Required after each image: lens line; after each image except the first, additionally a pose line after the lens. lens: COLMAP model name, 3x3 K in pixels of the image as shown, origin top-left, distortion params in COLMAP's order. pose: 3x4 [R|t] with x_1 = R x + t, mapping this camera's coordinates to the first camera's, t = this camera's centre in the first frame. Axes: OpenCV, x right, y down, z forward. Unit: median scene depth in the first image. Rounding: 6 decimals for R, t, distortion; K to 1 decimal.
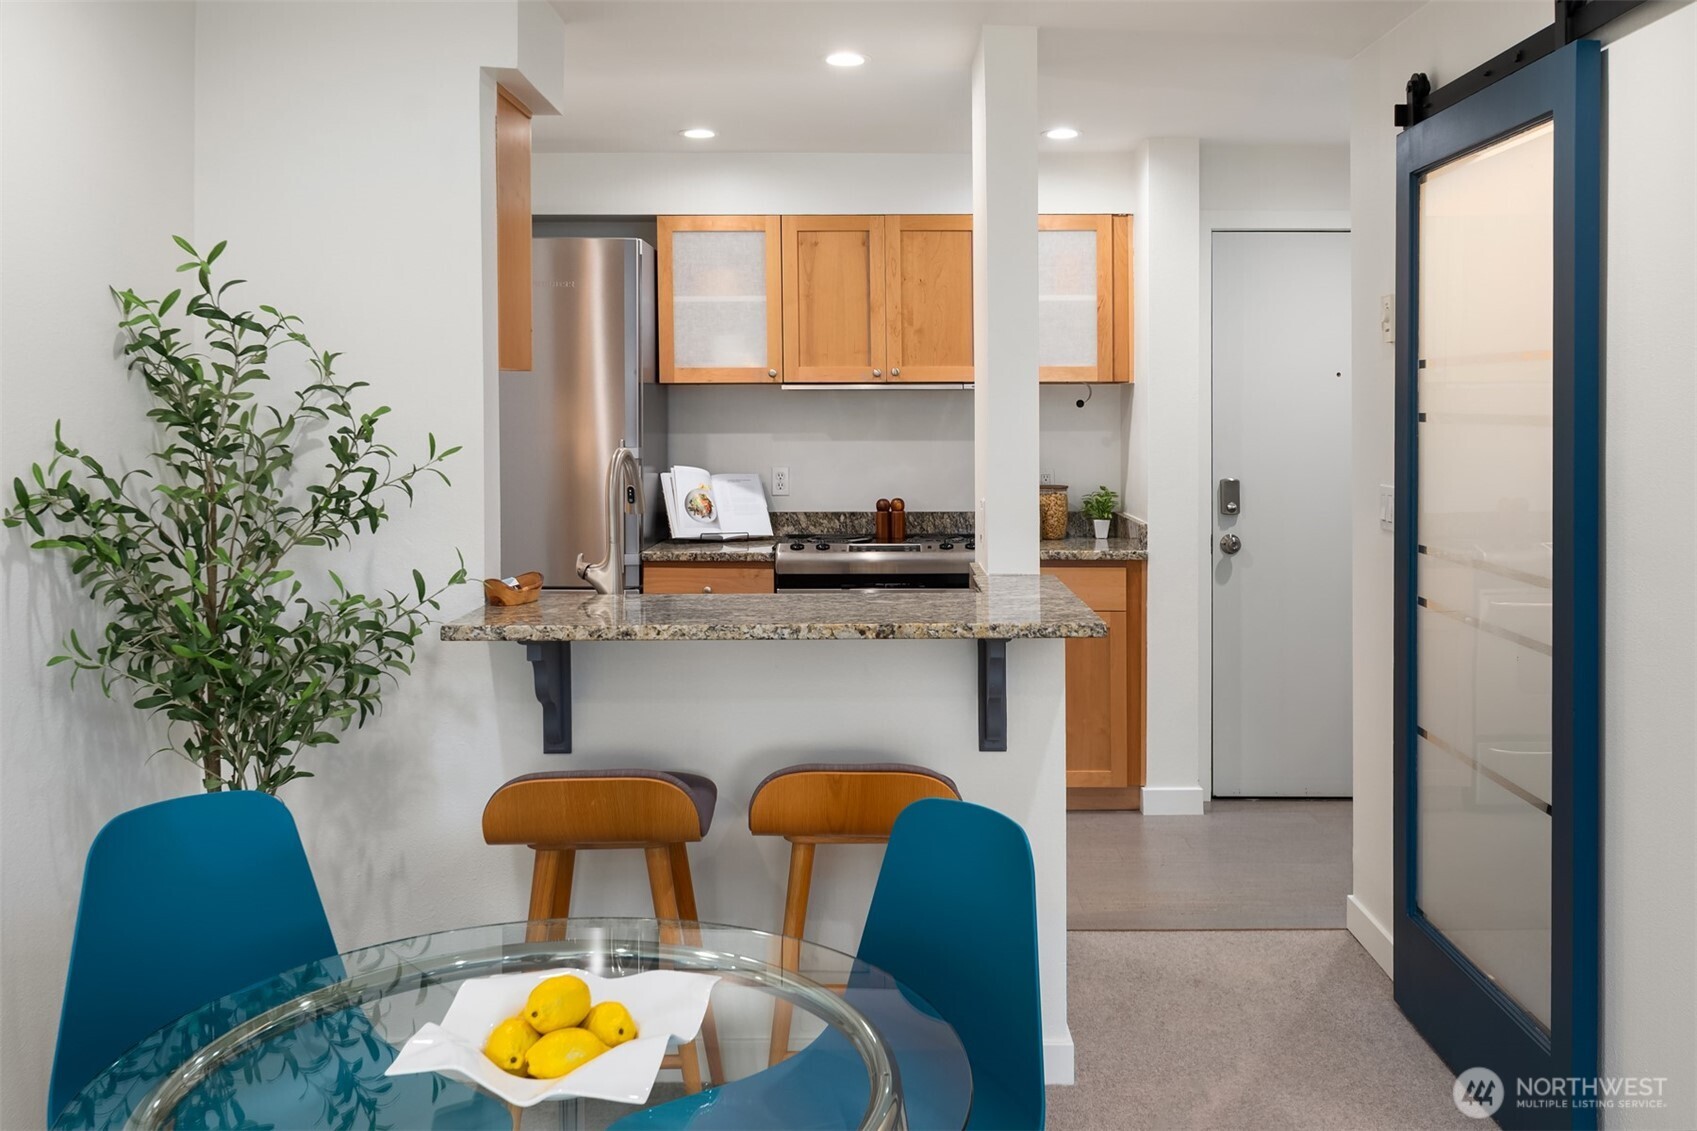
lens RADIAL K [[1469.5, 0, 877.0], [0, 1469.5, 451.1], [0, 0, 1]] dist [0.001230, -0.006980]
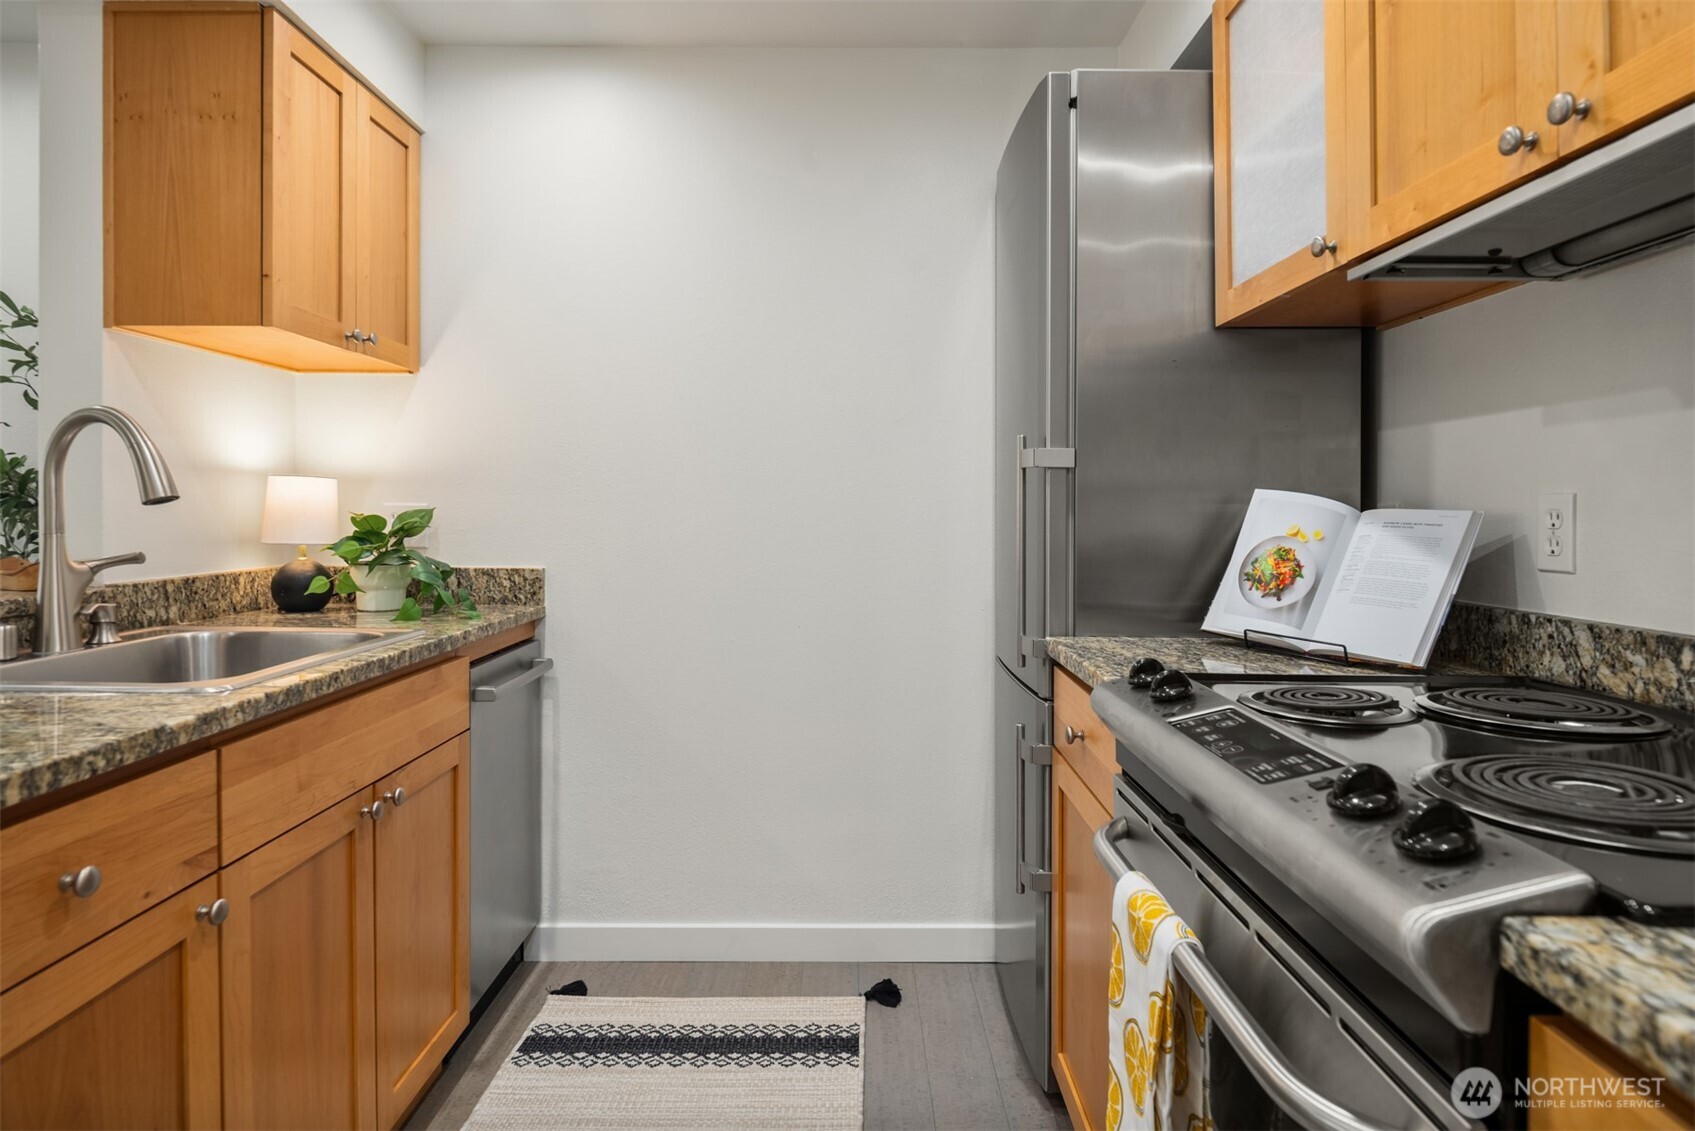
lens RADIAL K [[933.7, 0, 842.7], [0, 933.7, 523.7], [0, 0, 1]] dist [-0.005350, -0.003013]
pose [[-0.004983, 0.013100, -0.999902, 0.187548], [-0.033636, 0.999346, 0.013260, 0.023934], [0.999422, 0.033699, -0.004539, 0.921295]]
